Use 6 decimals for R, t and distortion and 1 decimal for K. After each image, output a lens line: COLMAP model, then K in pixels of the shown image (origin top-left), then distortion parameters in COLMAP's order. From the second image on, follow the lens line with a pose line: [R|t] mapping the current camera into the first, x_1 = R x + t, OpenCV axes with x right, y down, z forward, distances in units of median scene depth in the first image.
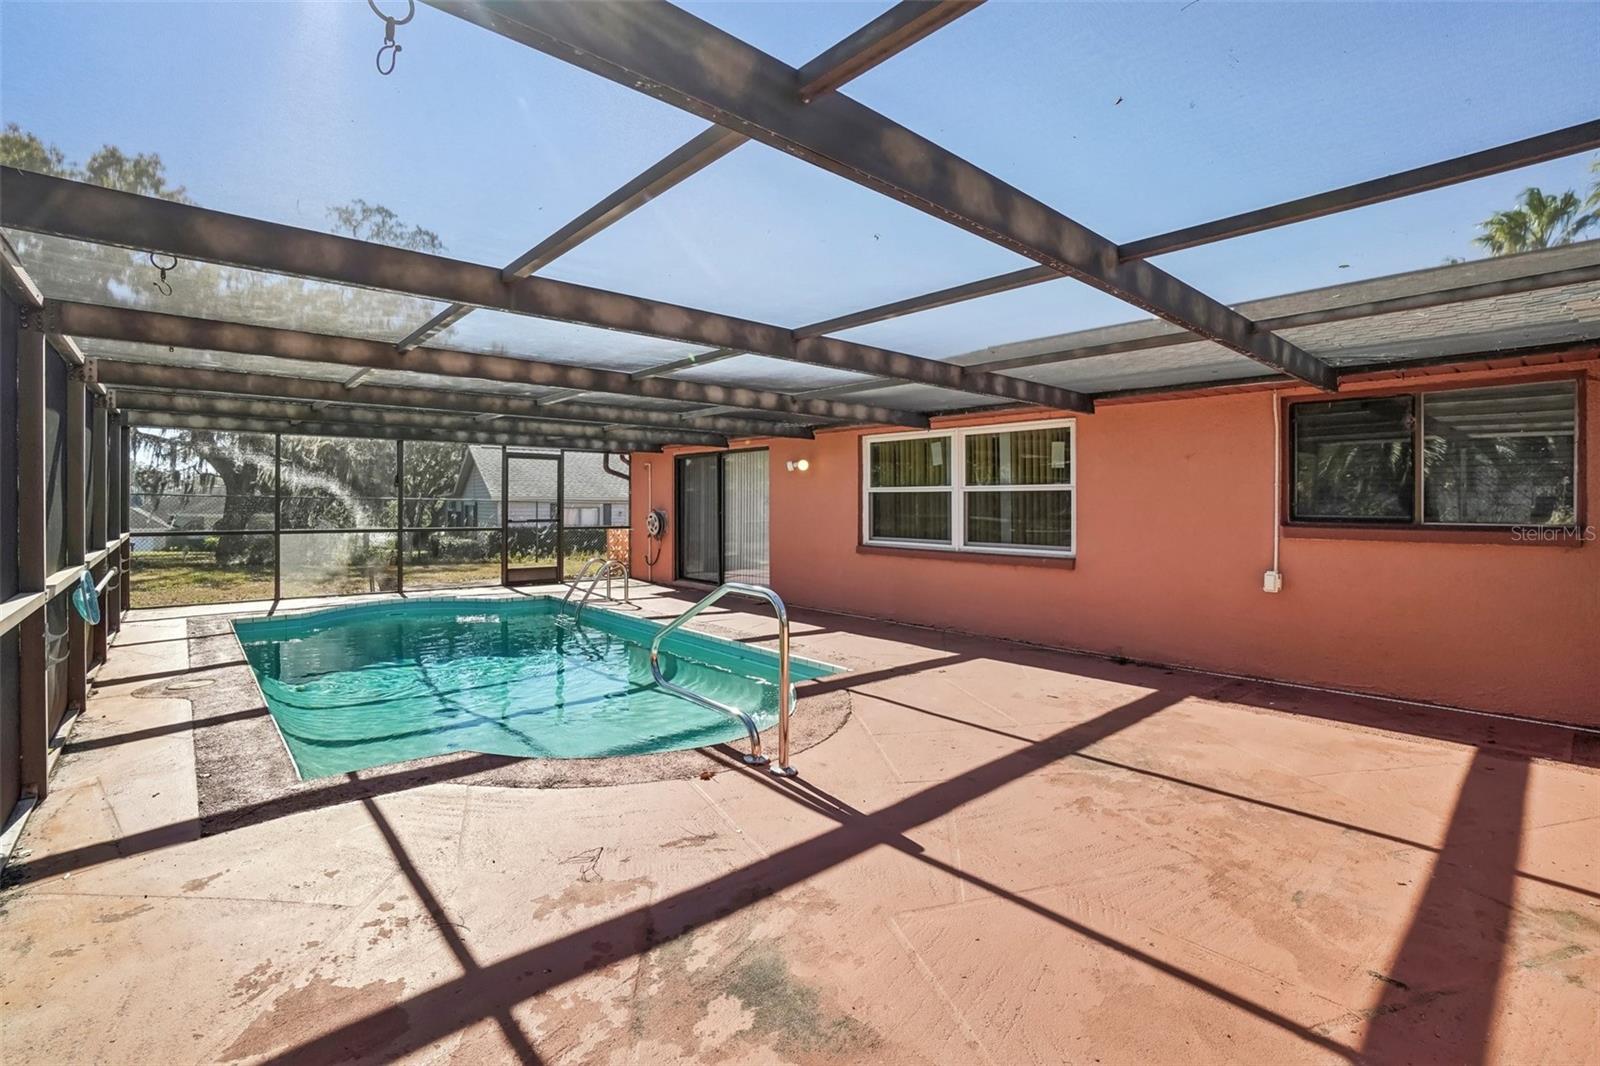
lens RADIAL K [[717.6, 0, 791.6], [0, 717.6, 507.3], [0, 0, 1]] dist [-0.048359, 0.015179]
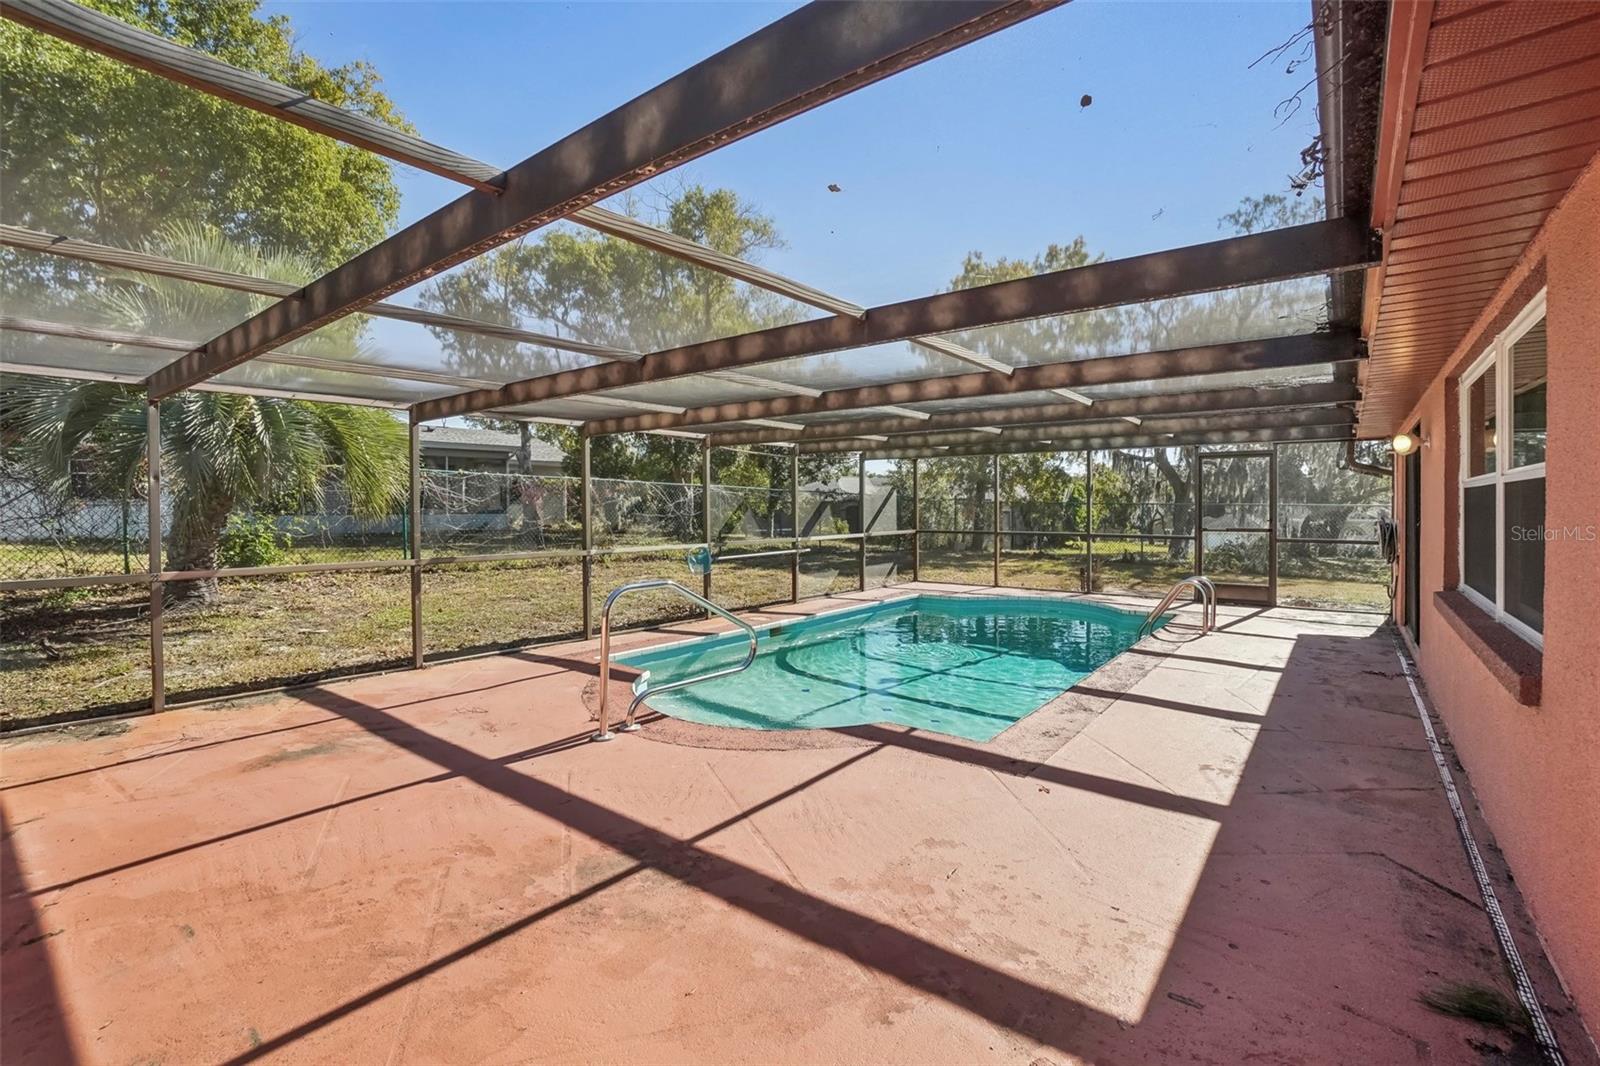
lens RADIAL K [[717.6, 0, 808.2], [0, 717.6, 524.3], [0, 0, 1]] dist [-0.048359, 0.015179]
pose [[0.185427, 0.016951, -0.982512, 1.224080], [-0.001237, 0.999854, 0.017017, -0.006206], [0.982657, -0.001939, 0.185421, 1.126054]]
